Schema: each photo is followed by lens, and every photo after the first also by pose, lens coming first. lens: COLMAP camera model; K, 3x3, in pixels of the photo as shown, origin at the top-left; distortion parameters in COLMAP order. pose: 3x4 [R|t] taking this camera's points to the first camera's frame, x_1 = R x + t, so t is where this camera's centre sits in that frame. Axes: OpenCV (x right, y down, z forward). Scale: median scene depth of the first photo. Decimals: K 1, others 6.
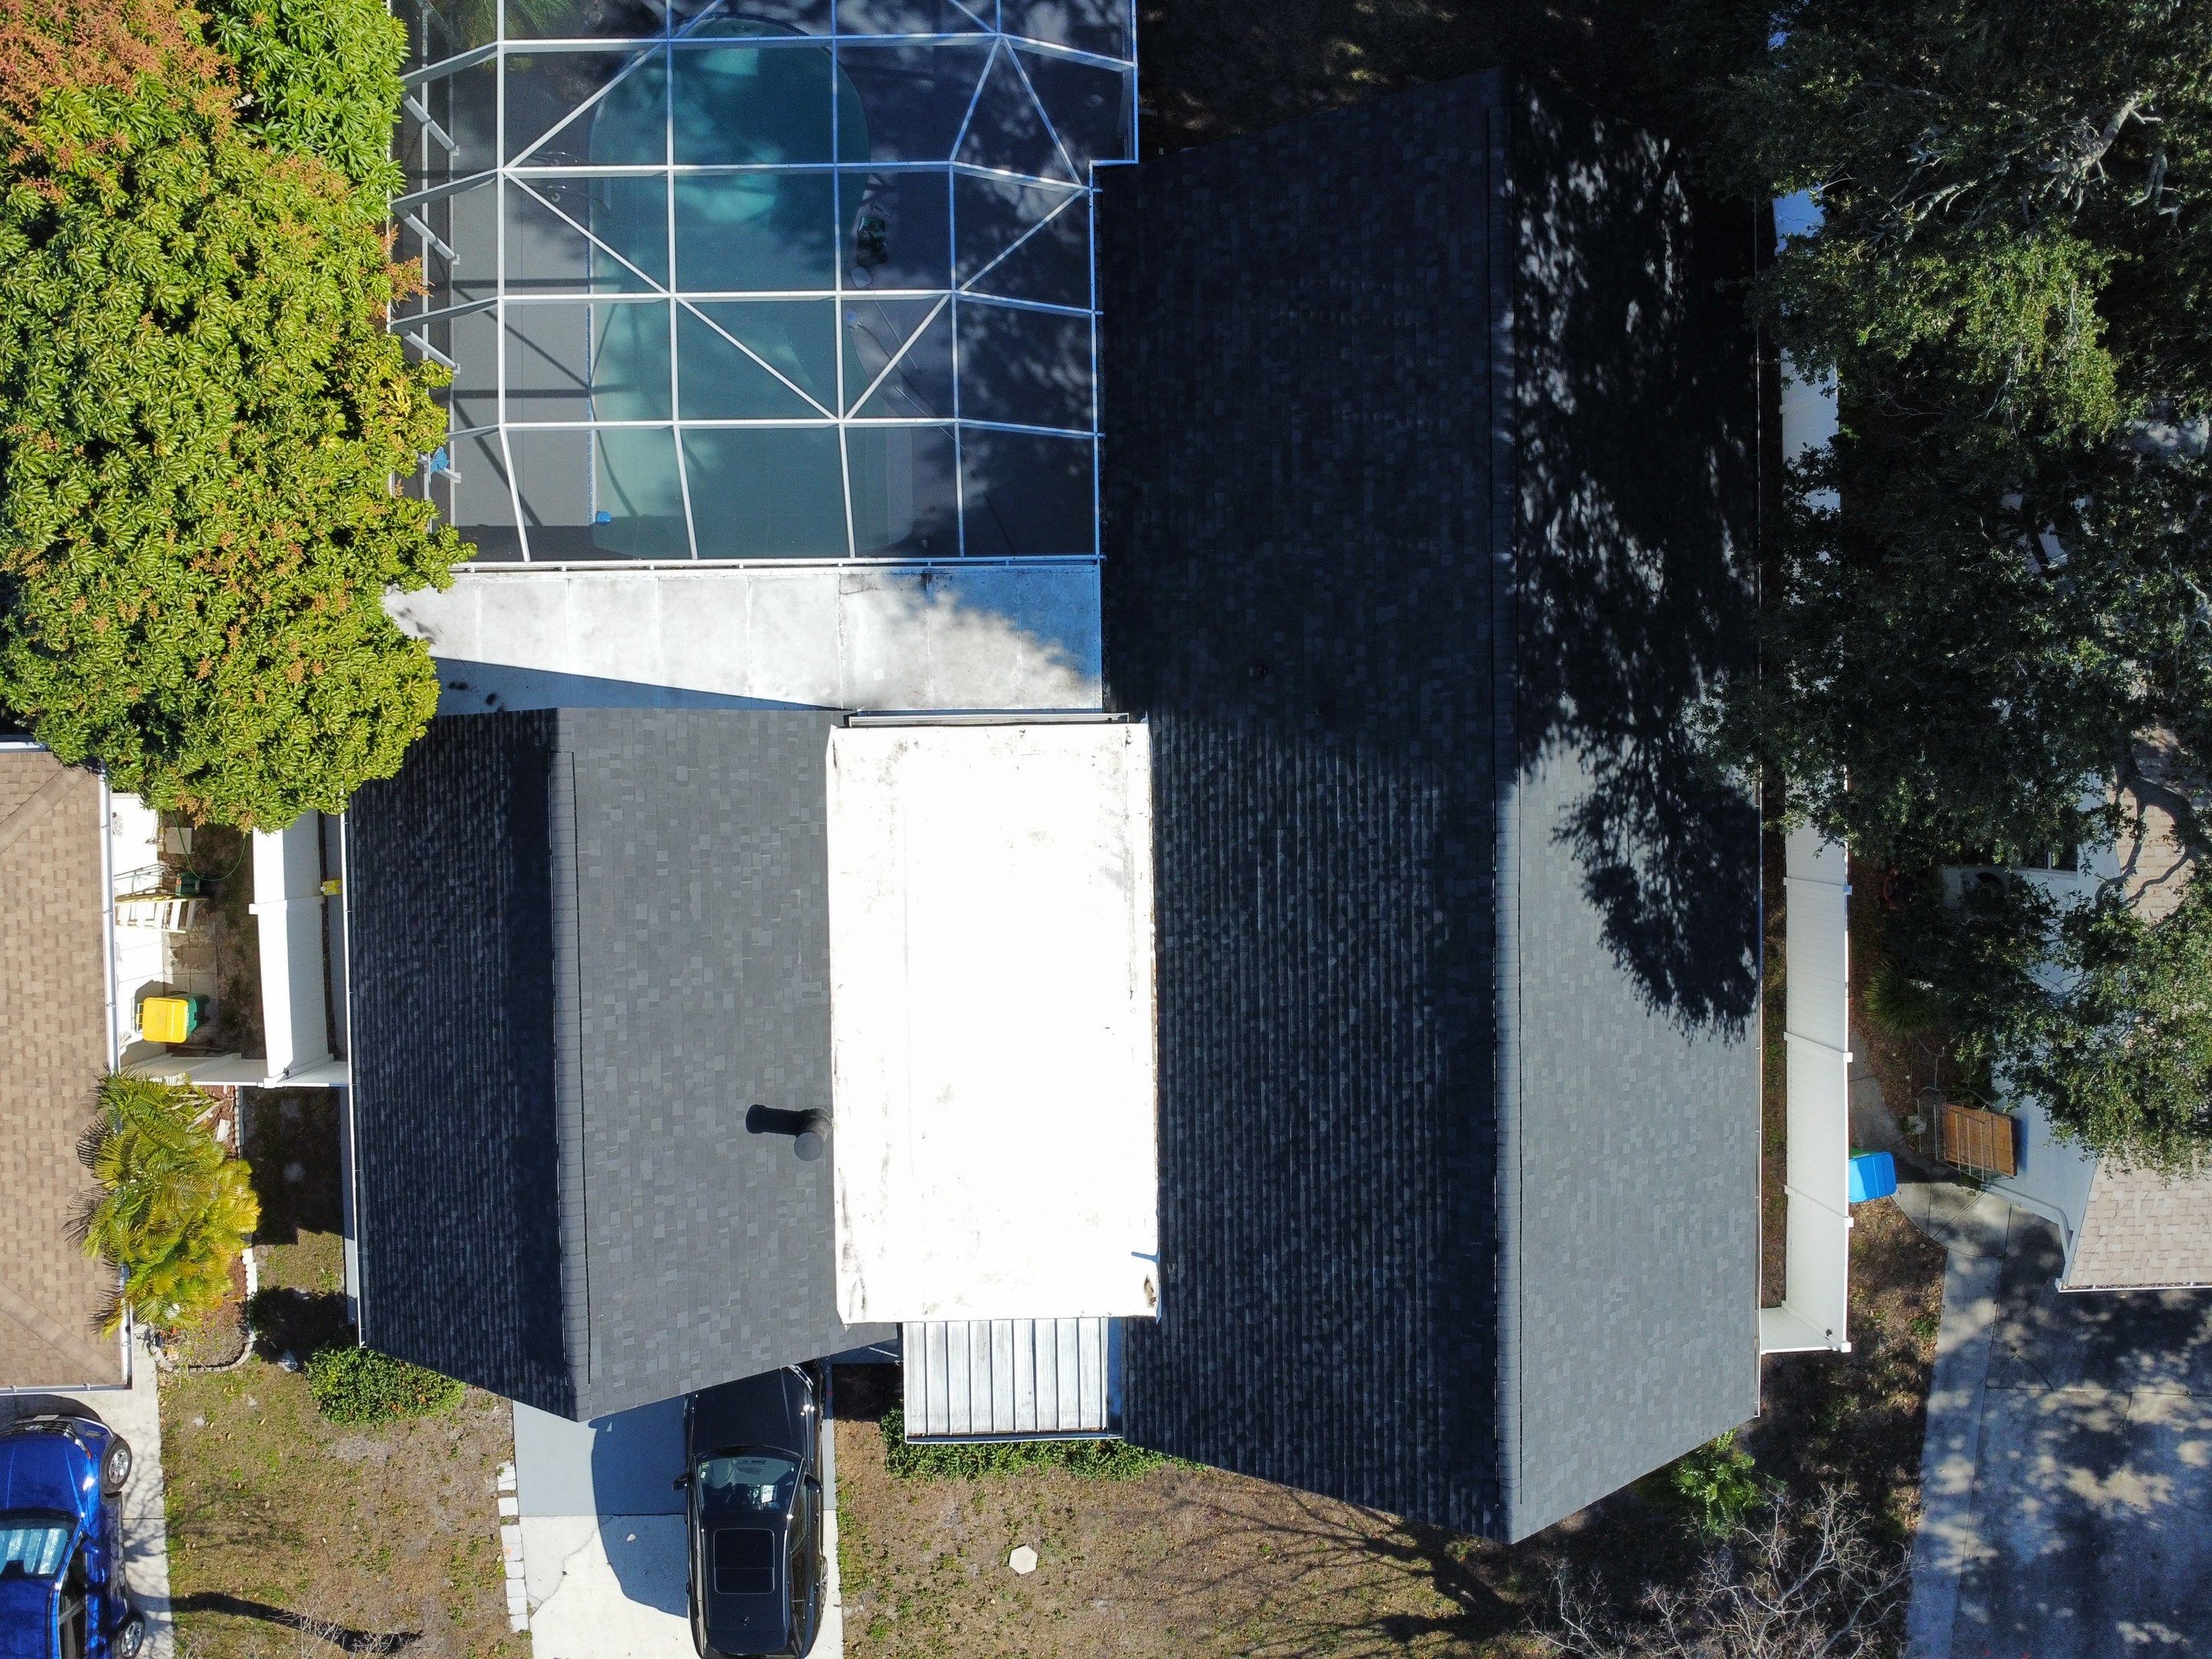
lens RADIAL K [[1606.3, 0, 1094.9], [0, 1606.3, 819.5], [0, 0, 1]] dist [-0.023499, -0.014478]
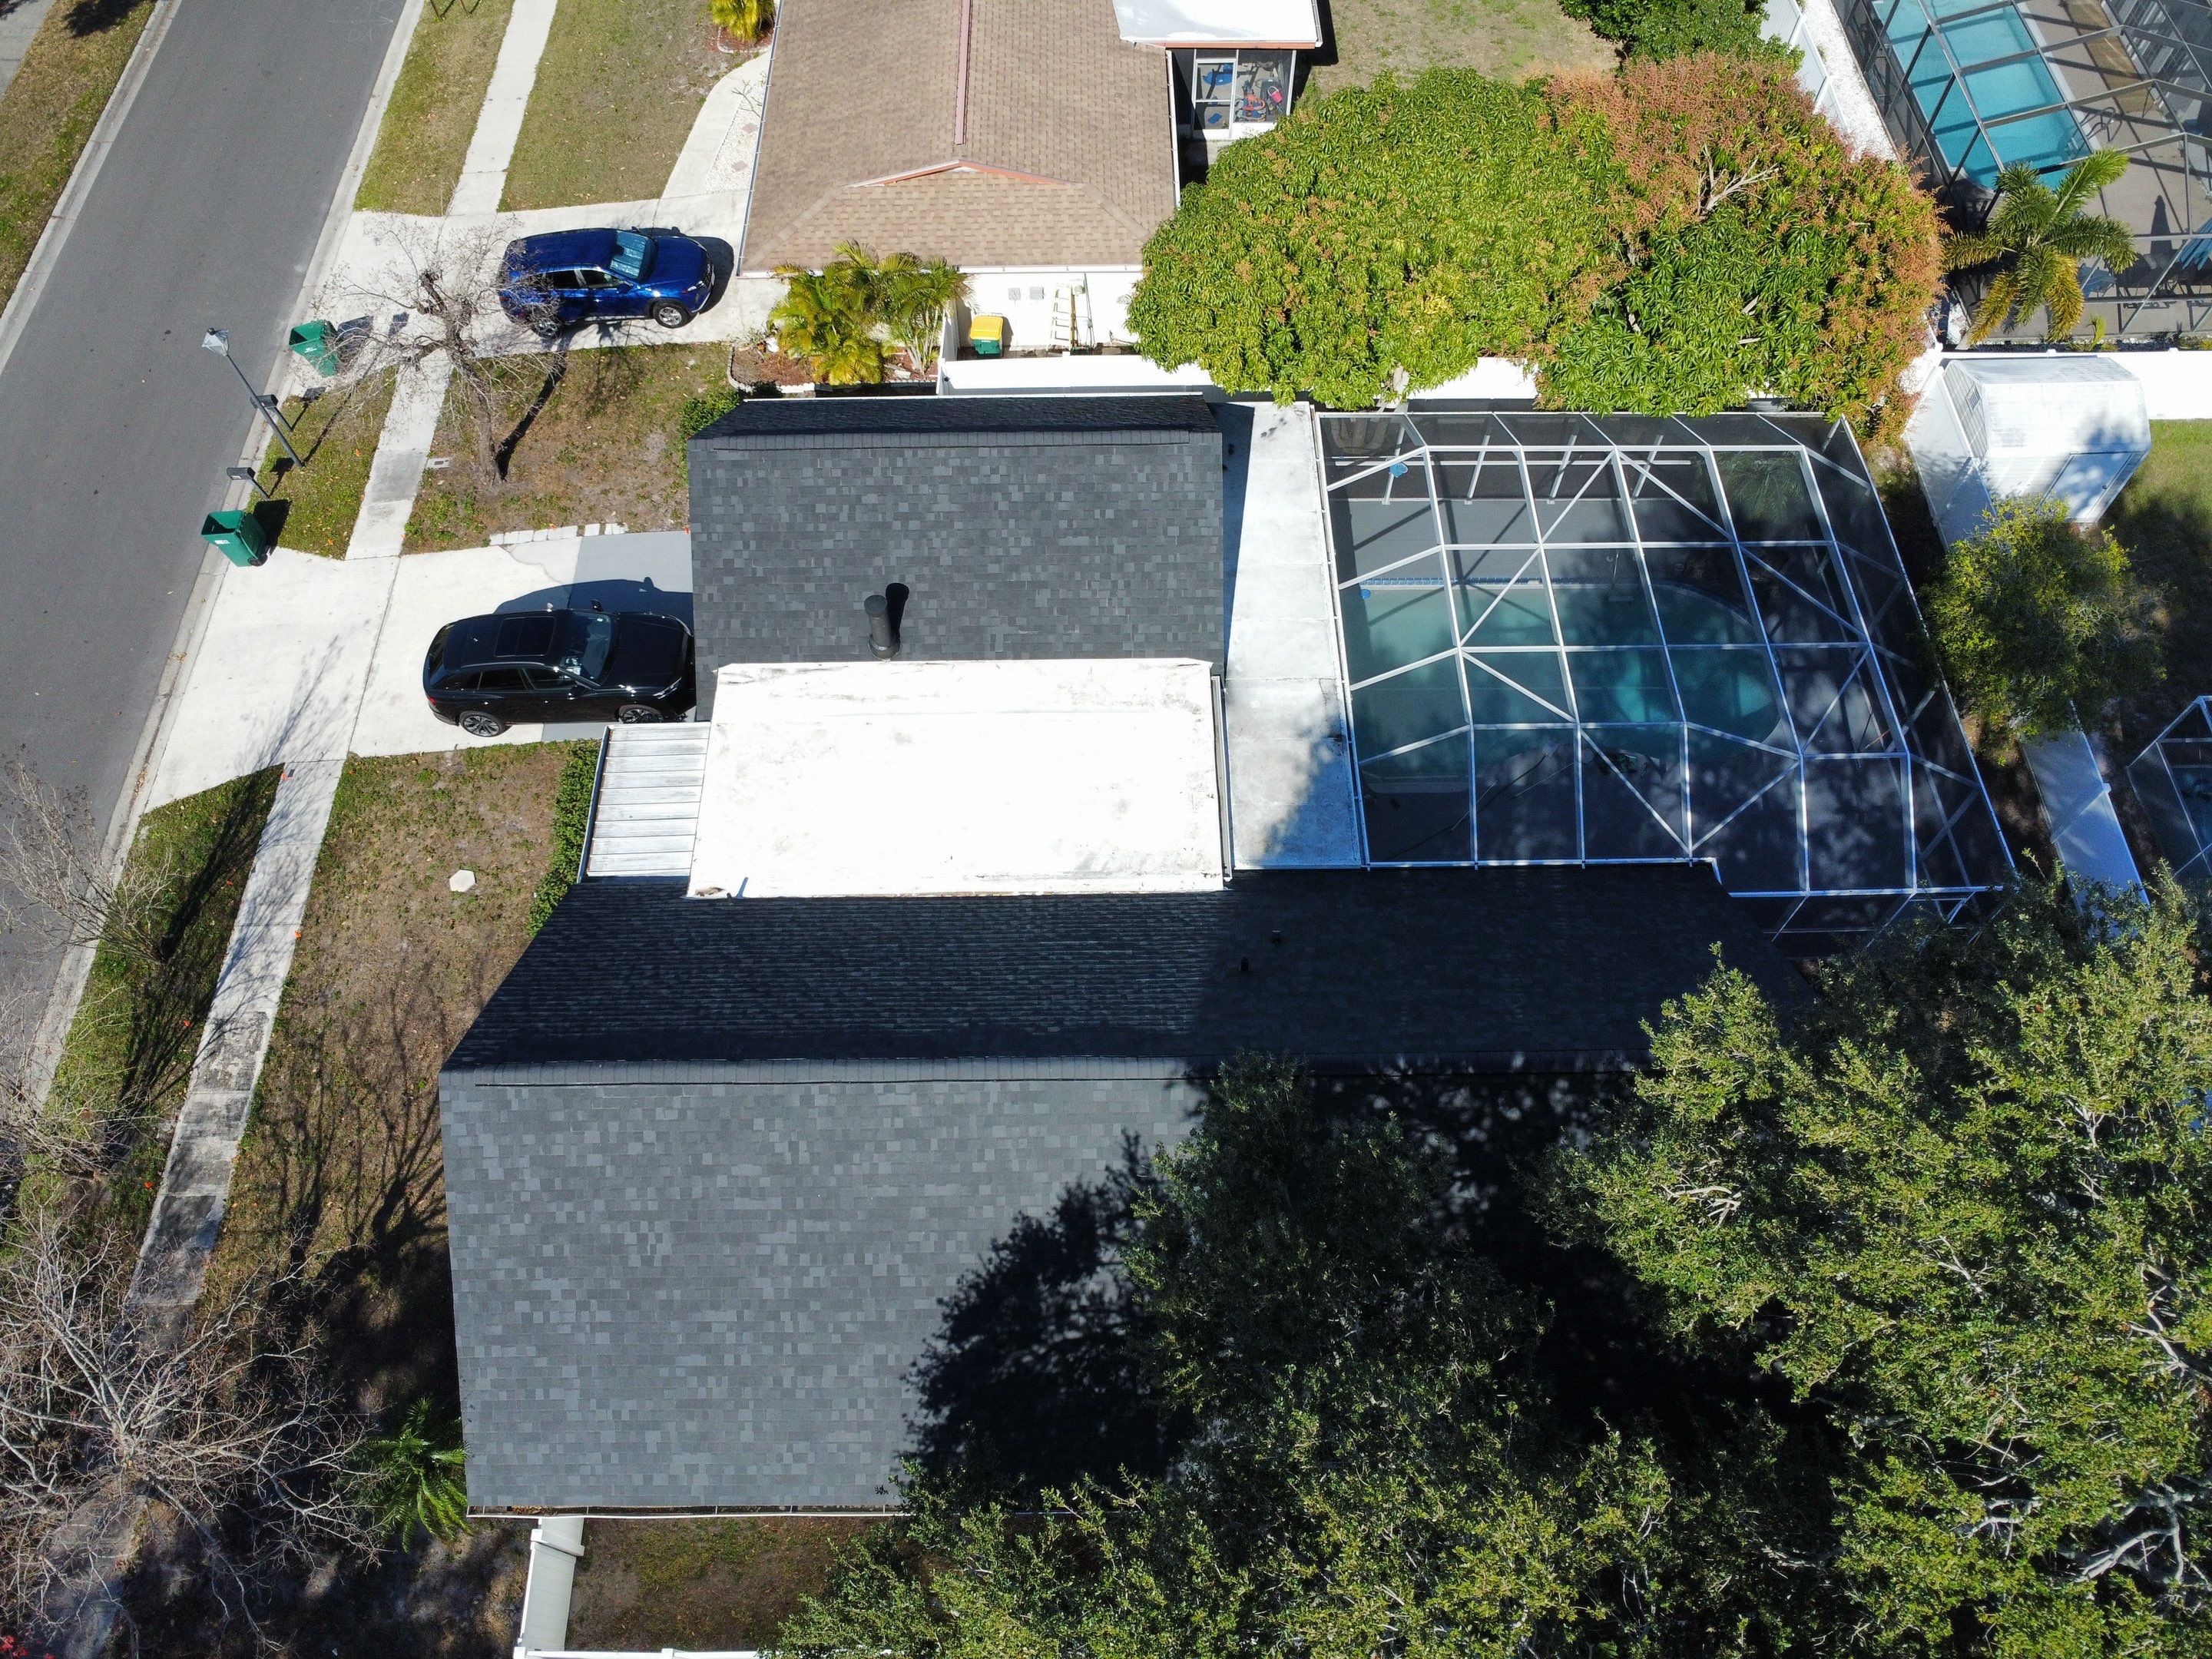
lens RADIAL K [[1606.3, 0, 1094.9], [0, 1606.3, 819.5], [0, 0, 1]] dist [-0.023499, -0.014478]
pose [[-0.005188, 0.838353, -0.545103, 0.598735], [-0.999771, -0.015661, -0.014571, 0.046161], [-0.020753, 0.544903, 0.838242, 0.040139]]
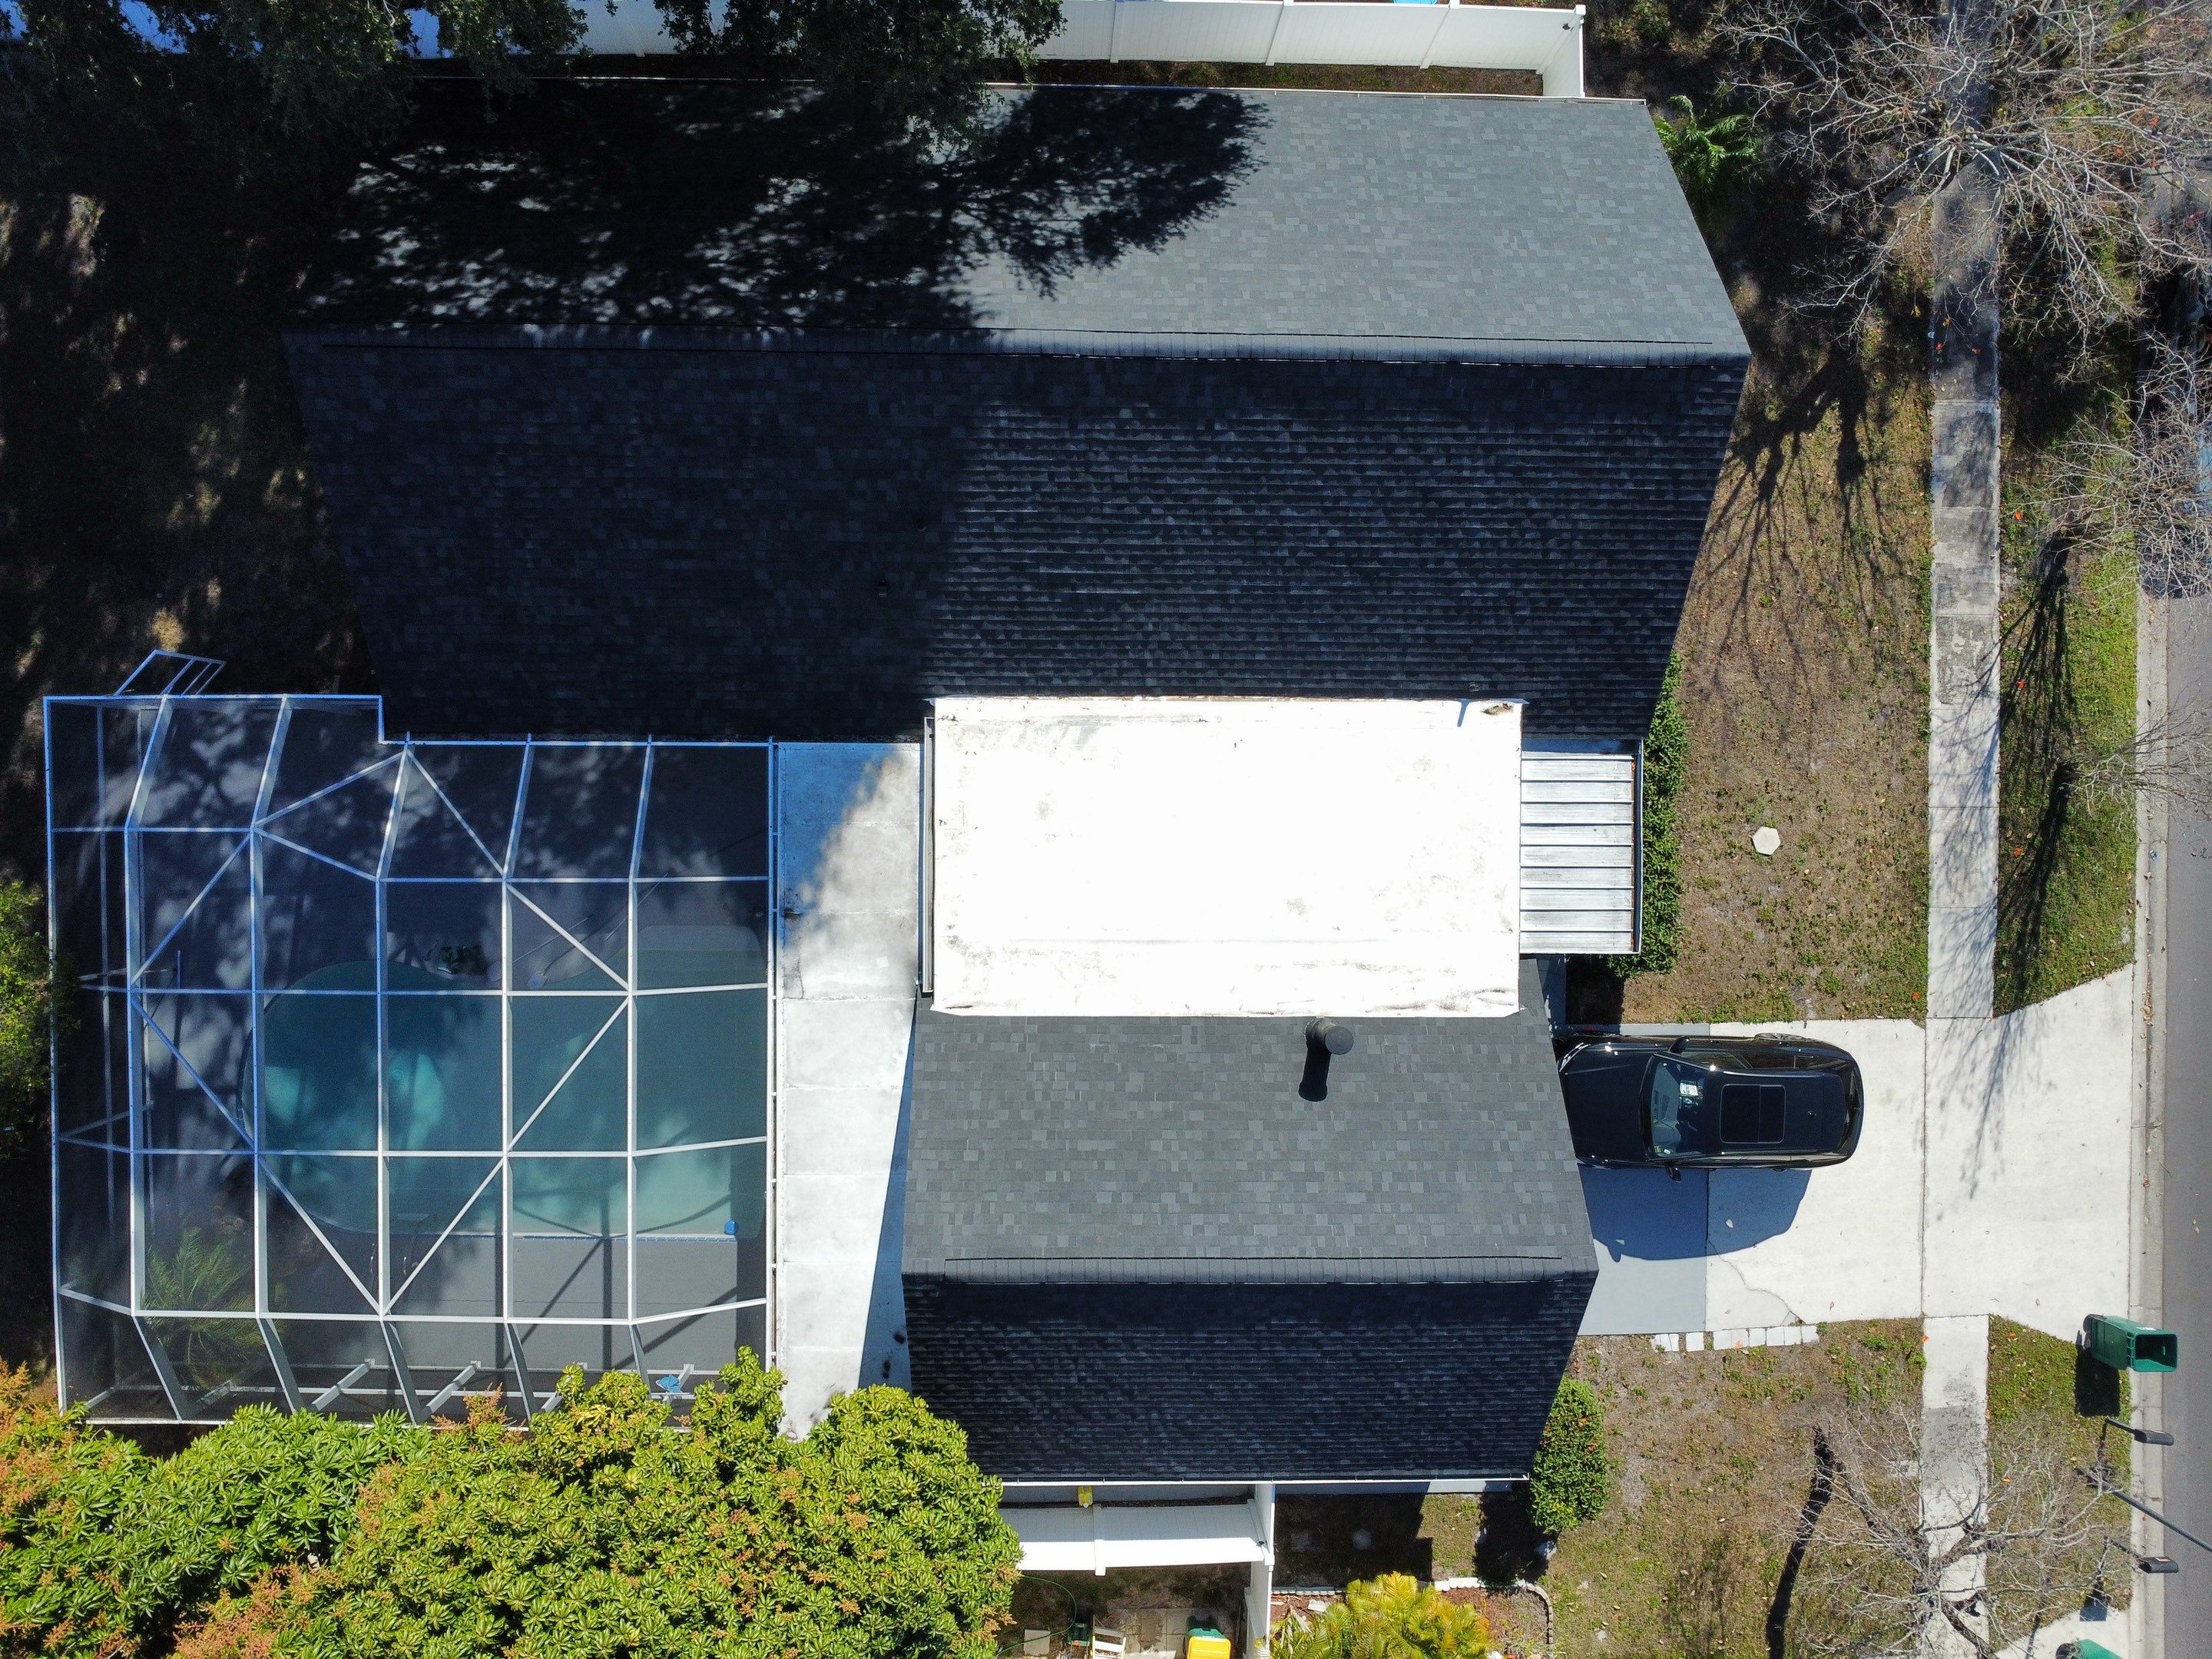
lens RADIAL K [[1606.3, 0, 1094.9], [0, 1606.3, 819.5], [0, 0, 1]] dist [-0.023499, -0.014478]
pose [[0.022722, -0.998951, -0.039755, -0.000845], [0.999740, 0.022637, 0.002586, 0.039836], [-0.001683, -0.039803, 0.999206, -0.013659]]
